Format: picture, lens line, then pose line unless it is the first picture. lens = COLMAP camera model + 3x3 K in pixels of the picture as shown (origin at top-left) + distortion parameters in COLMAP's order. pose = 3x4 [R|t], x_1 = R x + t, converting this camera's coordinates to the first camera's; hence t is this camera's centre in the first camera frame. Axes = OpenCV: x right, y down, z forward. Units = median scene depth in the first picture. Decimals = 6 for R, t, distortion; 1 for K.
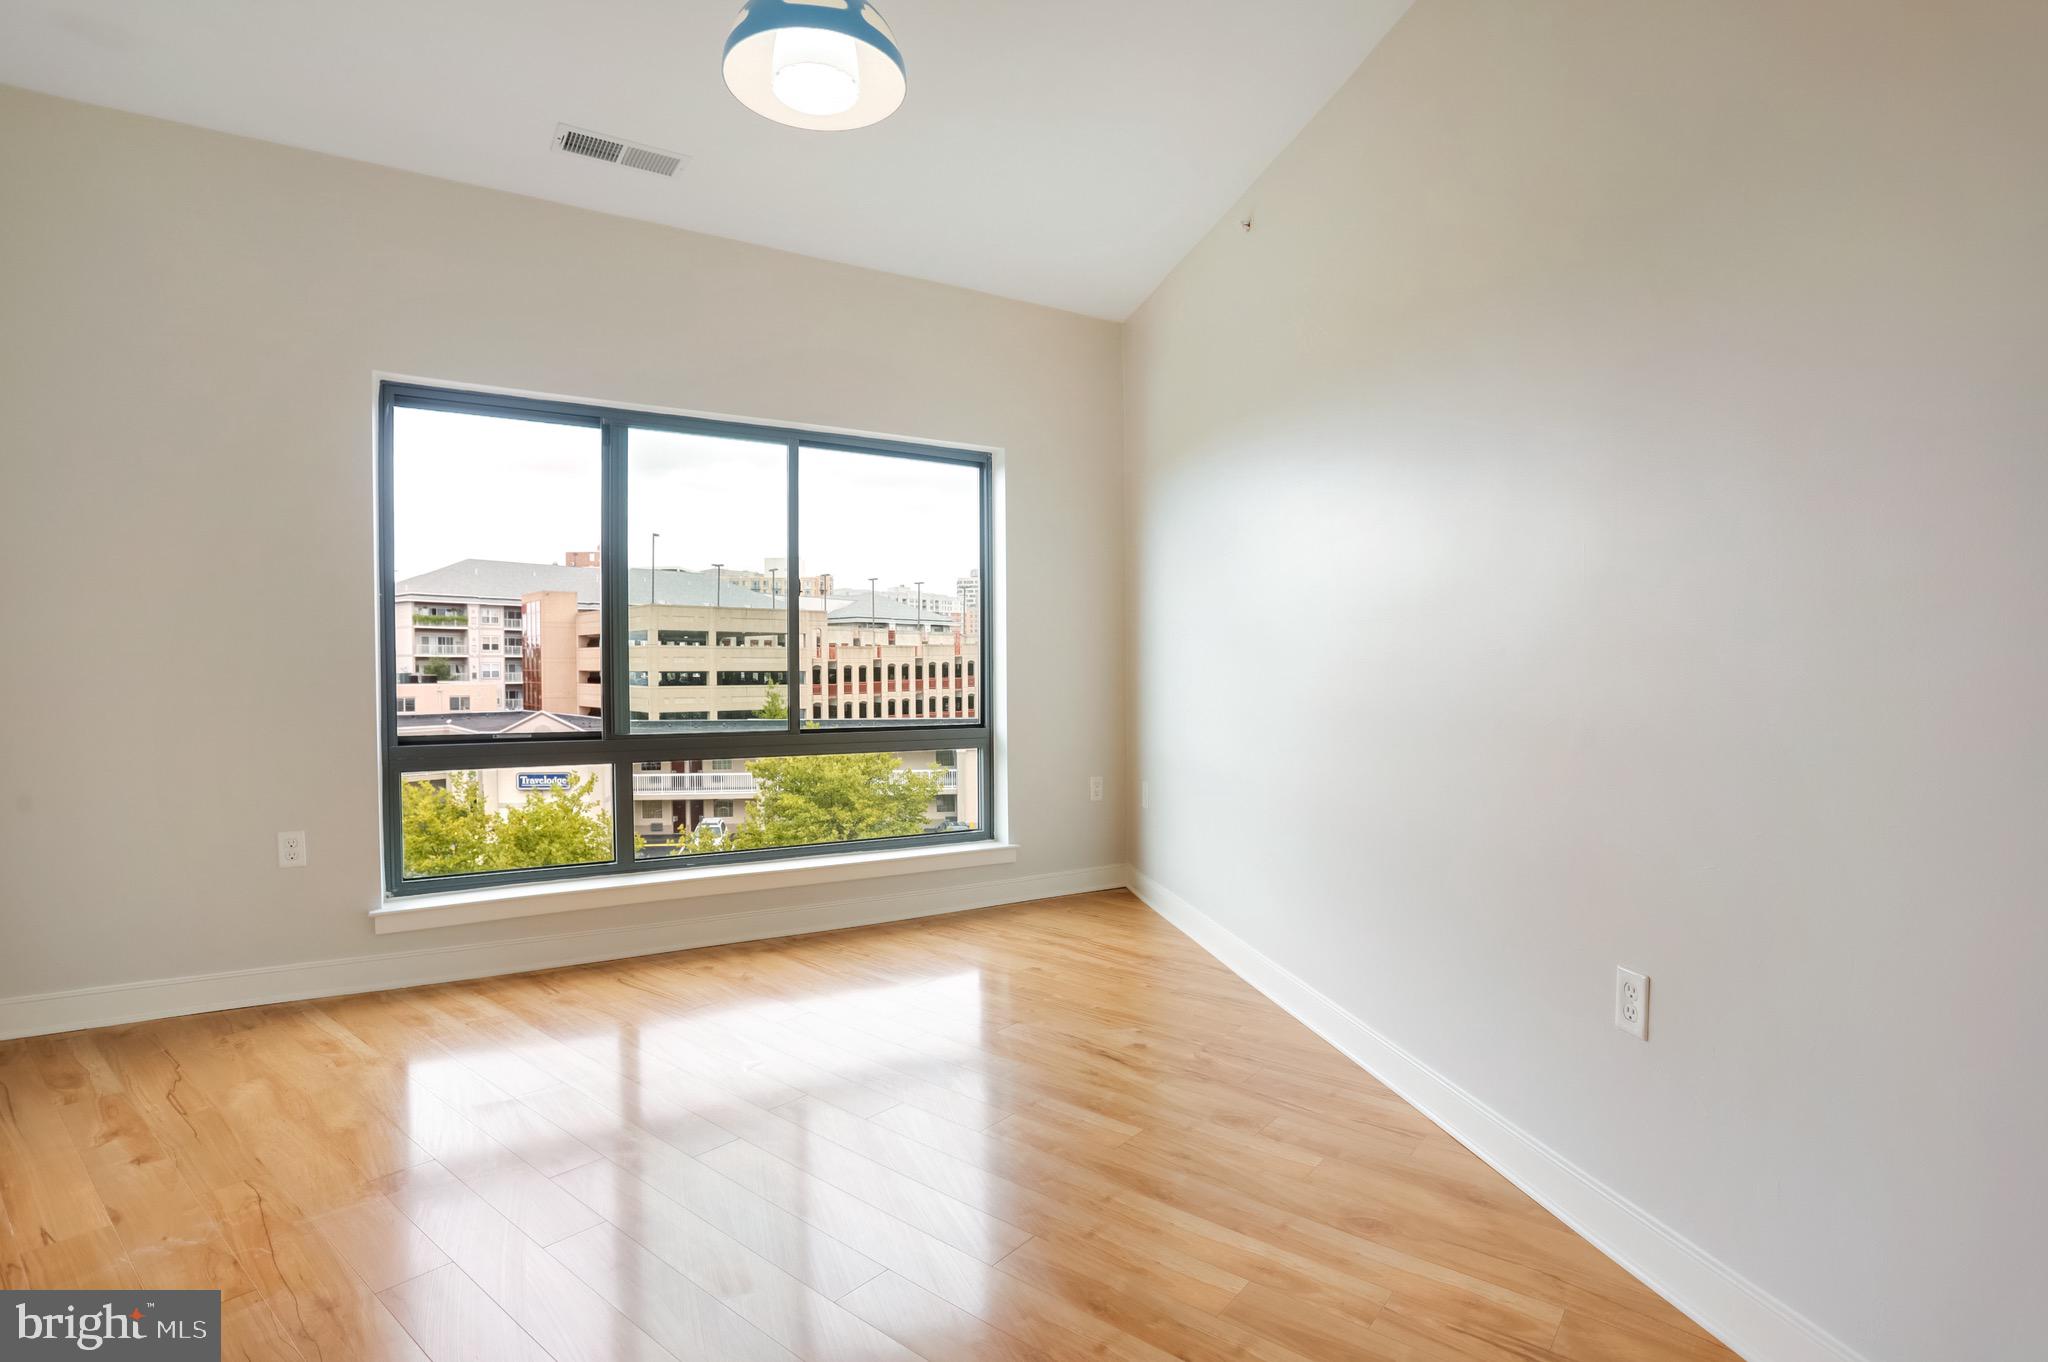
lens RADIAL K [[973.0, 0, 1000.6], [0, 973.0, 690.7], [0, 0, 1]] dist [-0.001841, -0.000060]
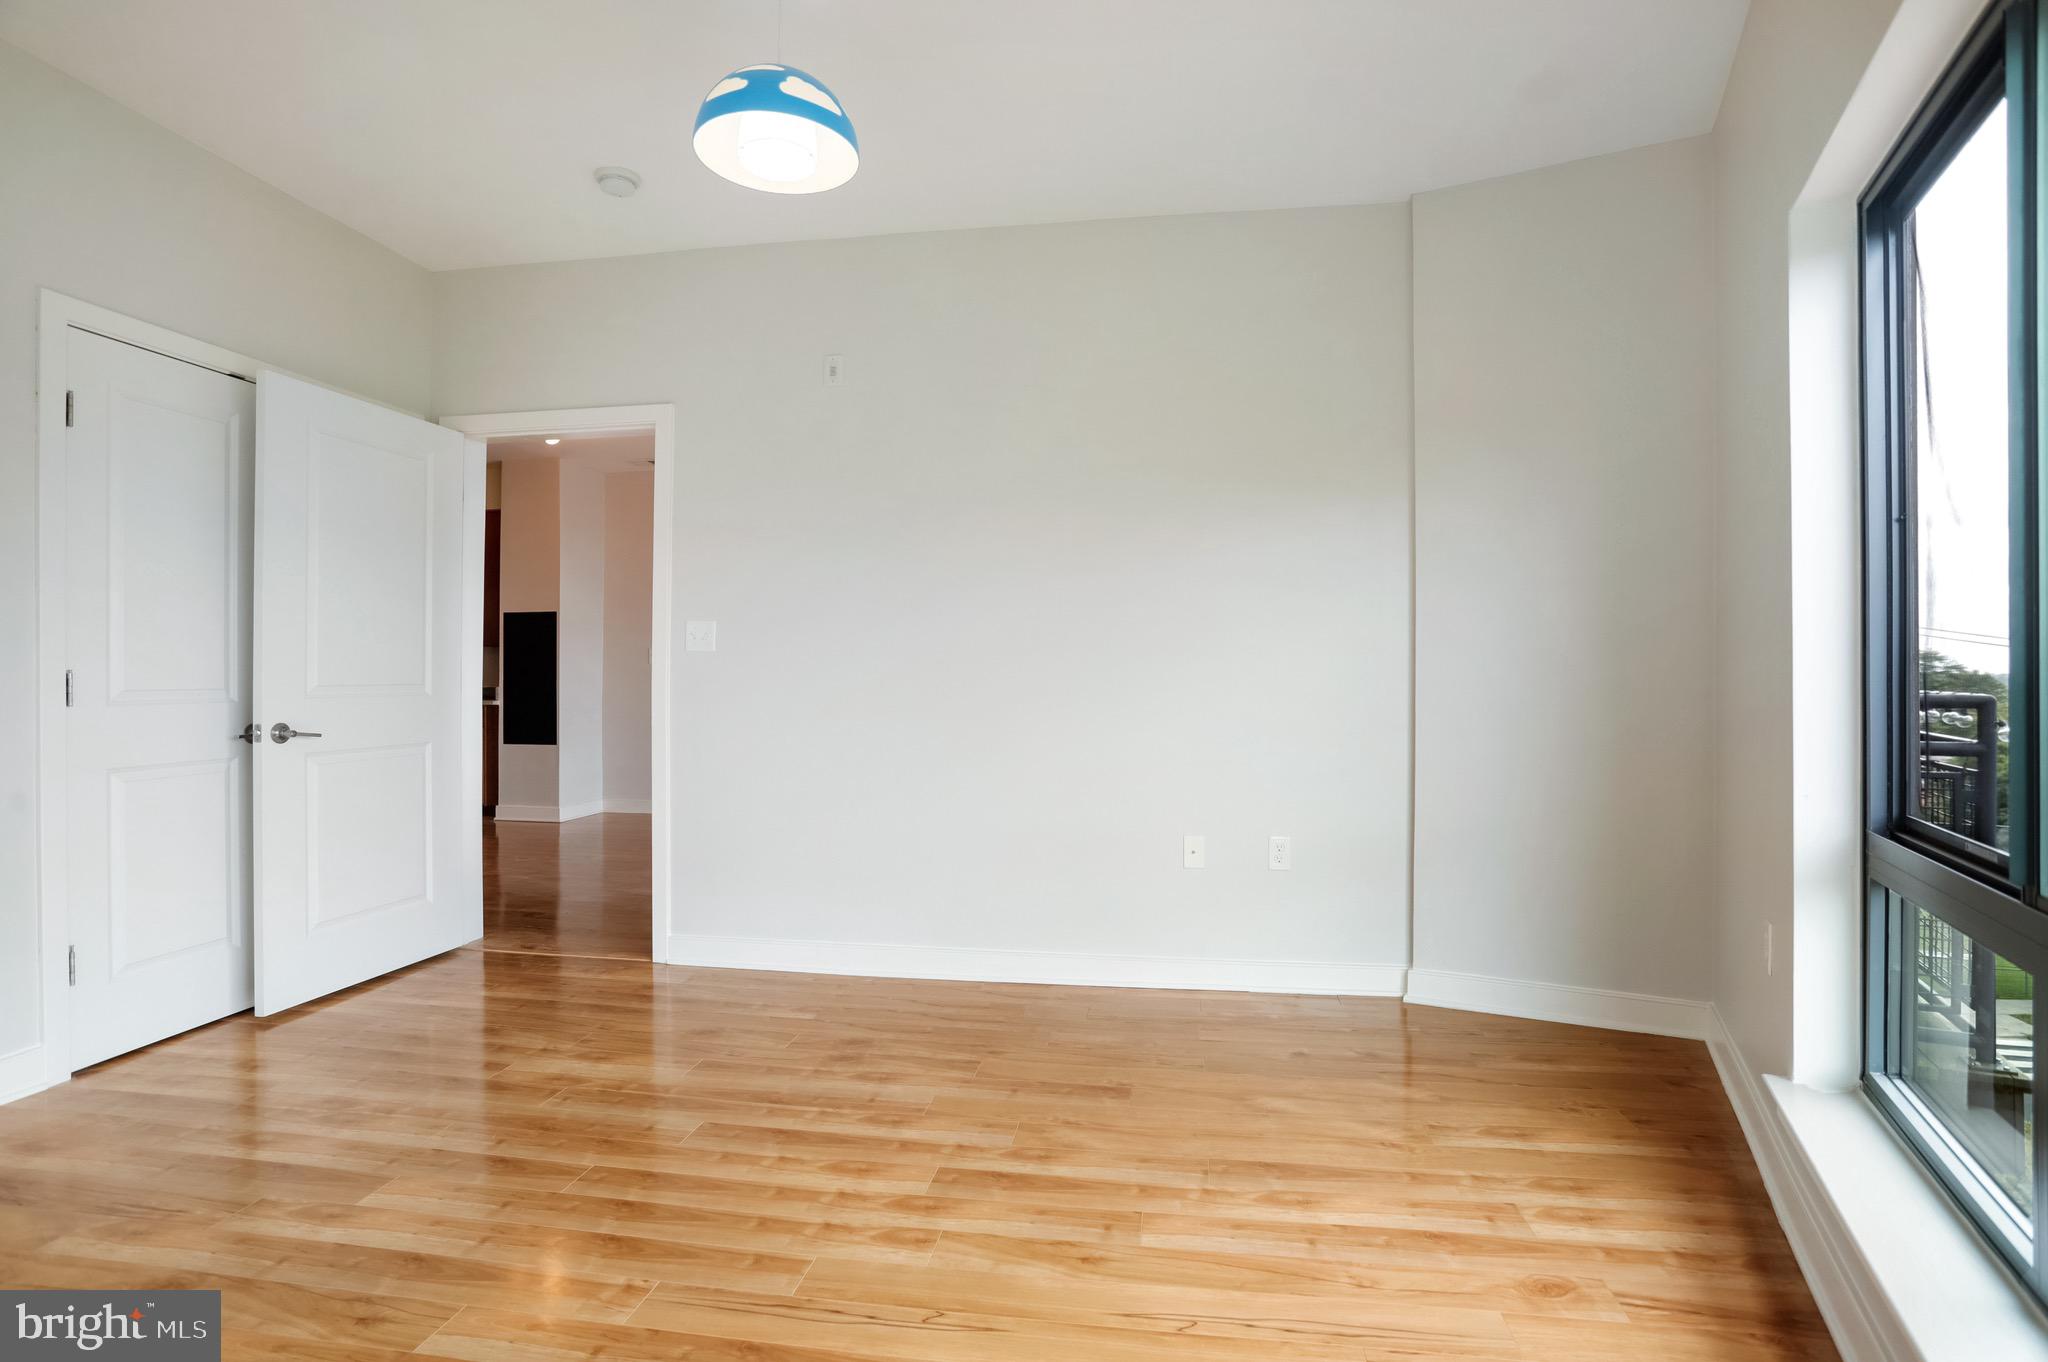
lens RADIAL K [[1015.7, 0, 997.8], [0, 1015.7, 673.5], [0, 0, 1]] dist [0.001517, 0.000472]
pose [[-0.860298, 0.000814, -0.509792, 0.145136], [-0.007993, 0.999854, 0.015086, -0.043346], [0.509730, 0.017053, -0.860166, 1.664572]]
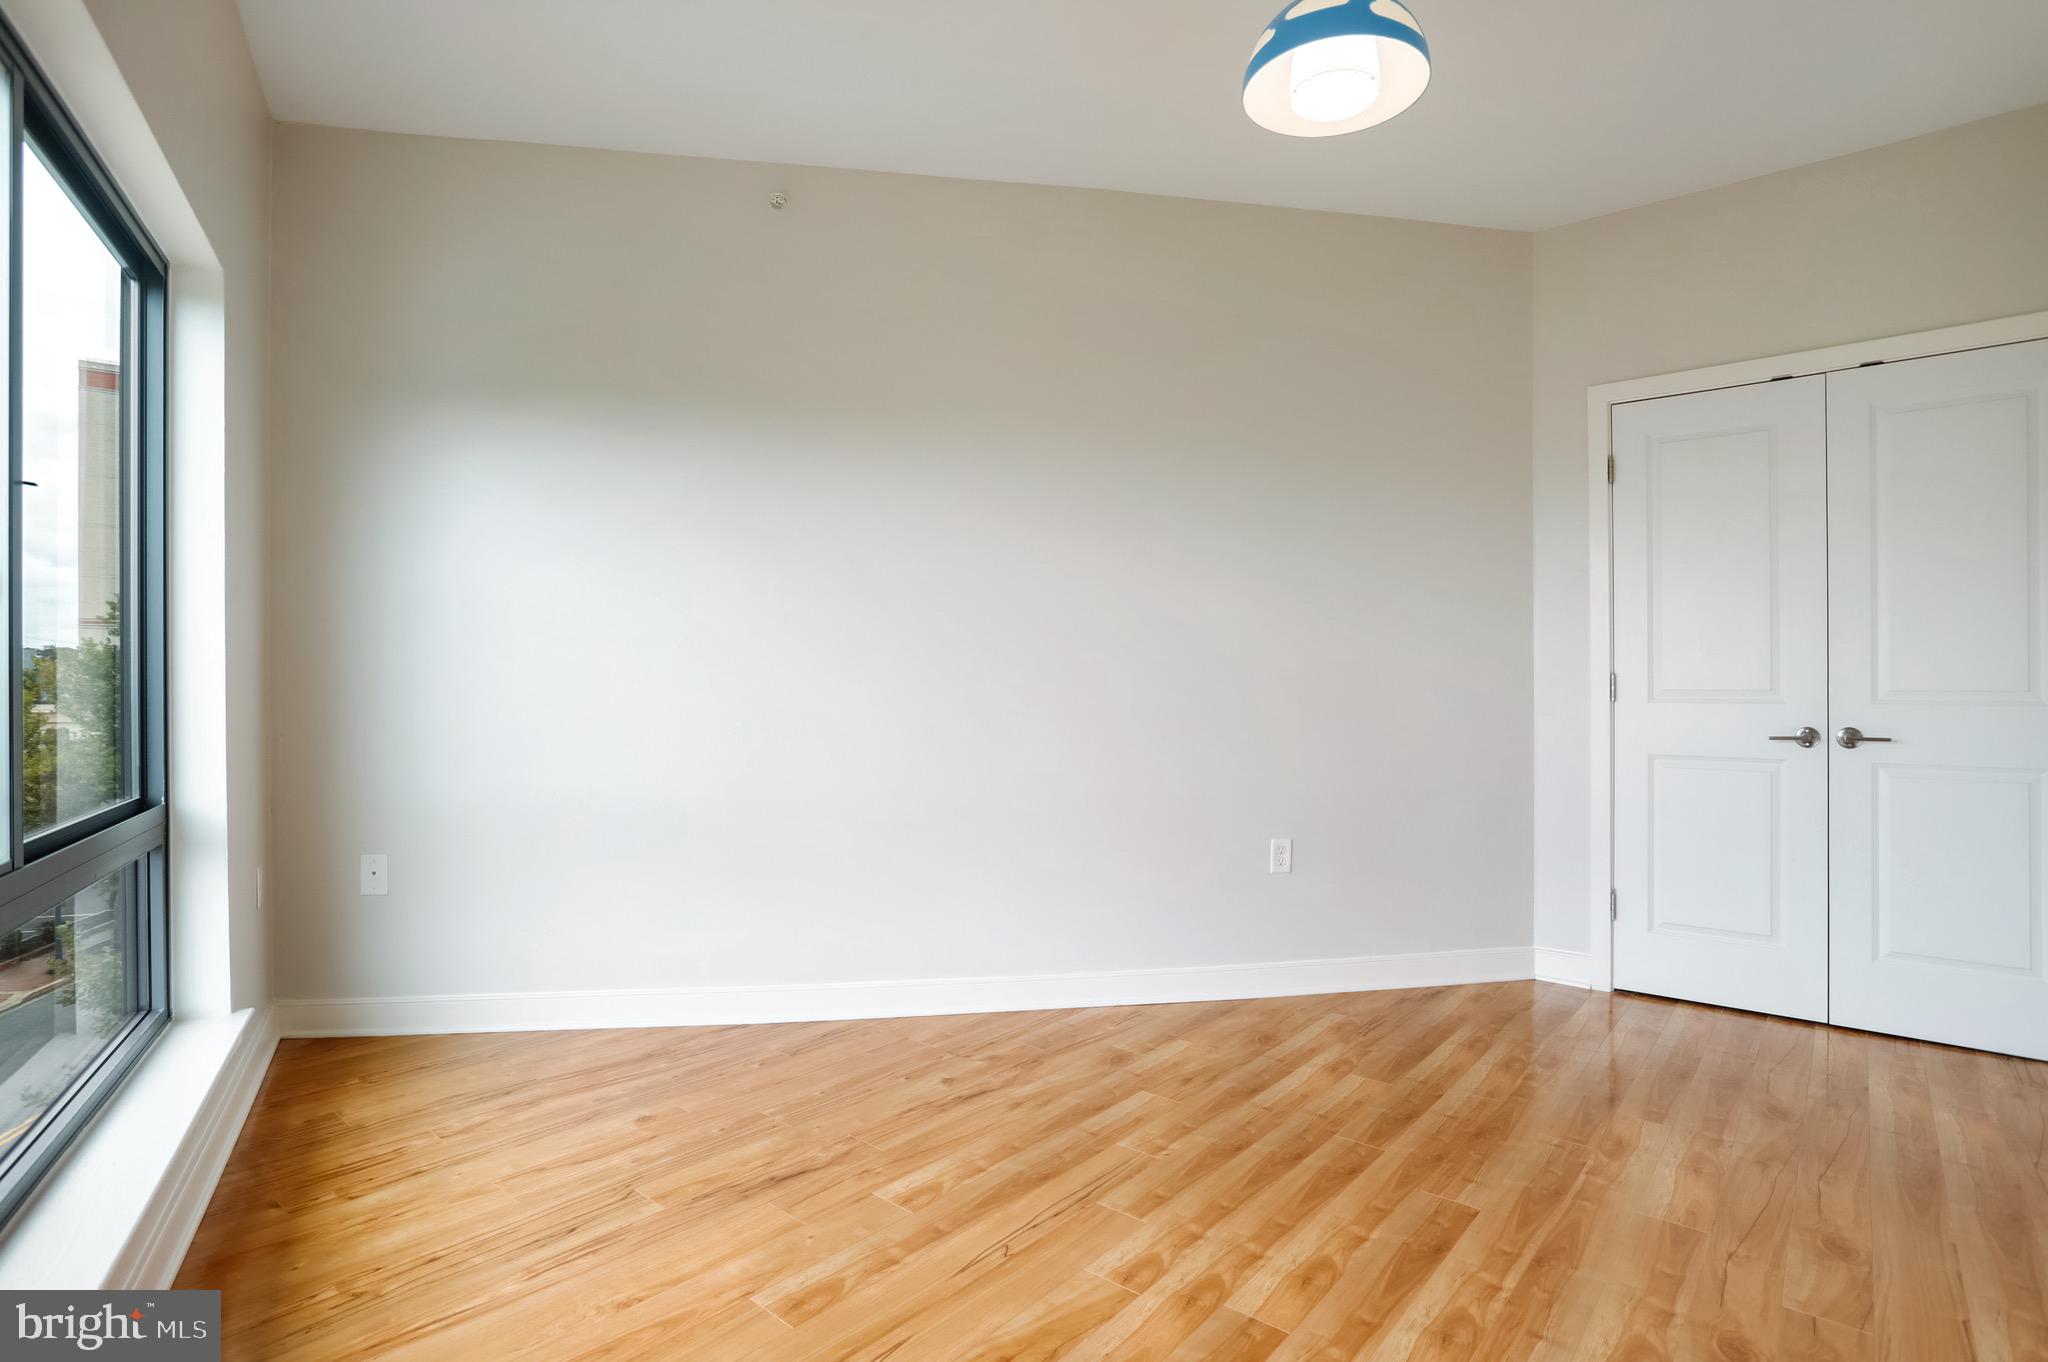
lens RADIAL K [[1059.8, 0, 1024.0], [0, 1059.8, 681.0], [0, 0, 1]] dist [-0.002031, -0.000003]
pose [[-0.000940, 0.005015, 0.999987, -0.975386], [0.016784, 0.999847, -0.004998, -0.013804], [-0.999859, 0.016780, -0.001024, 1.025977]]
